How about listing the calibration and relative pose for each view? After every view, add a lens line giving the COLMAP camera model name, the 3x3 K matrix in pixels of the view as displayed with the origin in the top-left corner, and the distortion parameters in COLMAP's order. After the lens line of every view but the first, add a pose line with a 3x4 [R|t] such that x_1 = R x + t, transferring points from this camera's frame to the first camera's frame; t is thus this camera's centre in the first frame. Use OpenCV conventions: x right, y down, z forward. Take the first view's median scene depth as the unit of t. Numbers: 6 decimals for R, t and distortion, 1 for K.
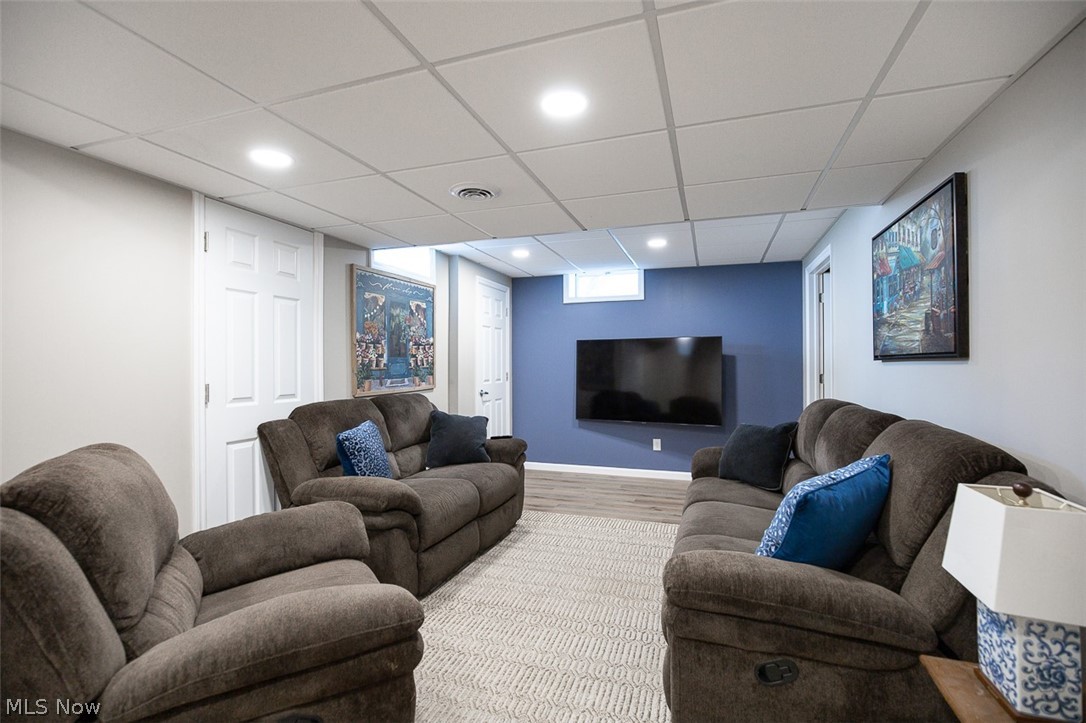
lens RADIAL K [[495.4, 0, 541.2], [0, 495.4, 361.6], [0, 0, 1]] dist [-0.016416, 0.002838]
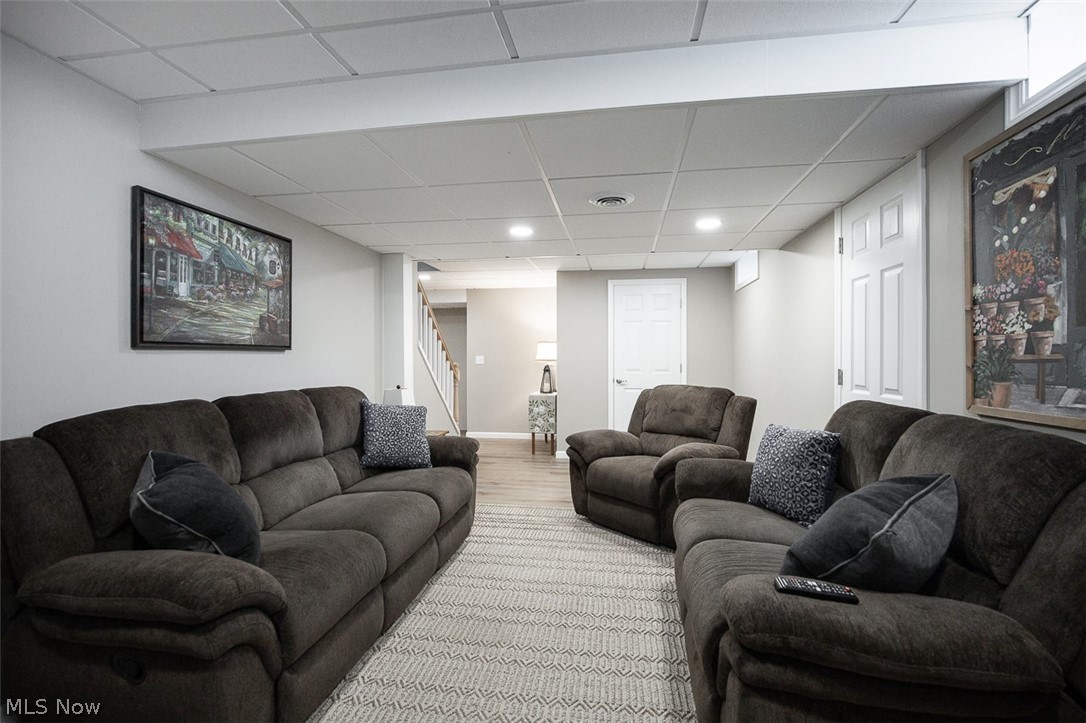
lens RADIAL K [[495.4, 0, 542.5], [0, 495.4, 360.1], [0, 0, 1]] dist [-0.016416, 0.002838]
pose [[-0.987314, 0.003712, -0.158737, 0.134962], [0.003909, 0.999992, -0.000929, 0.015067], [0.158733, -0.001538, -0.987320, 1.355388]]
